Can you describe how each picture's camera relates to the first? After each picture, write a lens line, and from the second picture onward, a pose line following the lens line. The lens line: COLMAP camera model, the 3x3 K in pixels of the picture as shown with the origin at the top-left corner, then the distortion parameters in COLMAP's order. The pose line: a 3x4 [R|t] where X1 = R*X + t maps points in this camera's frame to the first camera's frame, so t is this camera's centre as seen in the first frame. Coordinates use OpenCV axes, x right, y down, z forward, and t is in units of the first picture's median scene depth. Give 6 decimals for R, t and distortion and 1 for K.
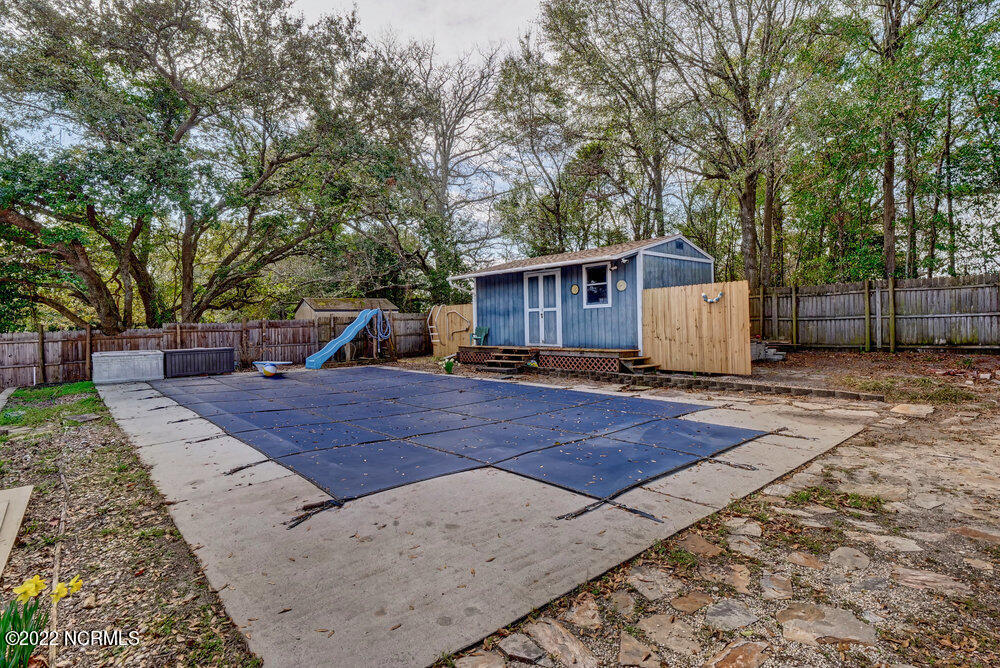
lens RADIAL K [[496.9, 0, 500.5], [0, 496.9, 327.5], [0, 0, 1]] dist [-0.009049, -0.000780]
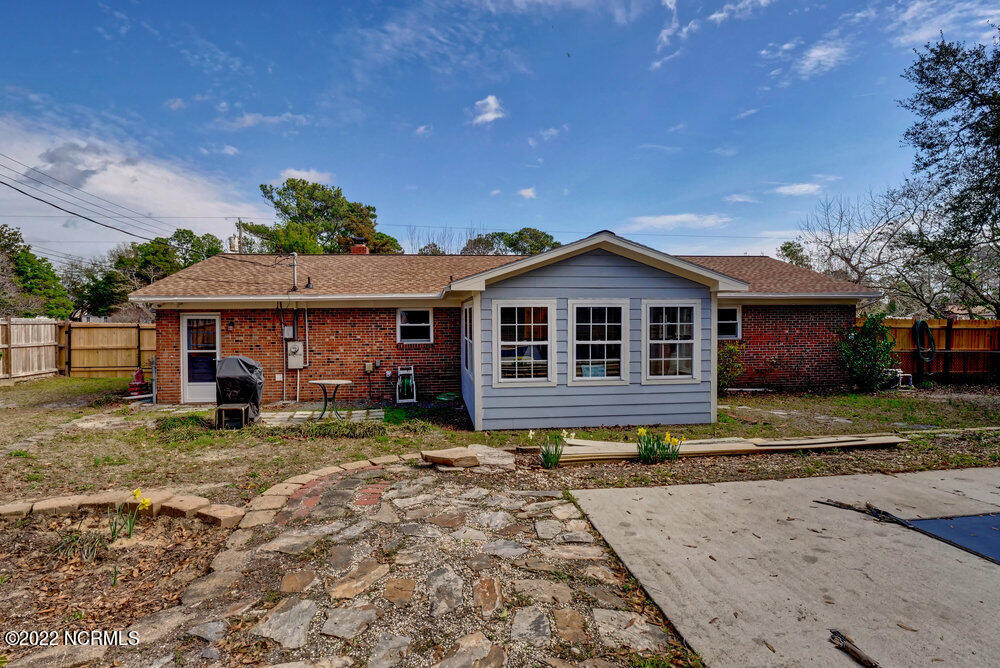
lens RADIAL K [[485.7, 0, 501.4], [0, 485.7, 329.1], [0, 0, 1]] dist [-0.010761, -0.002135]
pose [[-0.553430, 0.026488, -0.832474, 0.786192], [0.017899, 0.999642, 0.019908, -0.020295], [0.832703, -0.003883, -0.553706, 0.909738]]
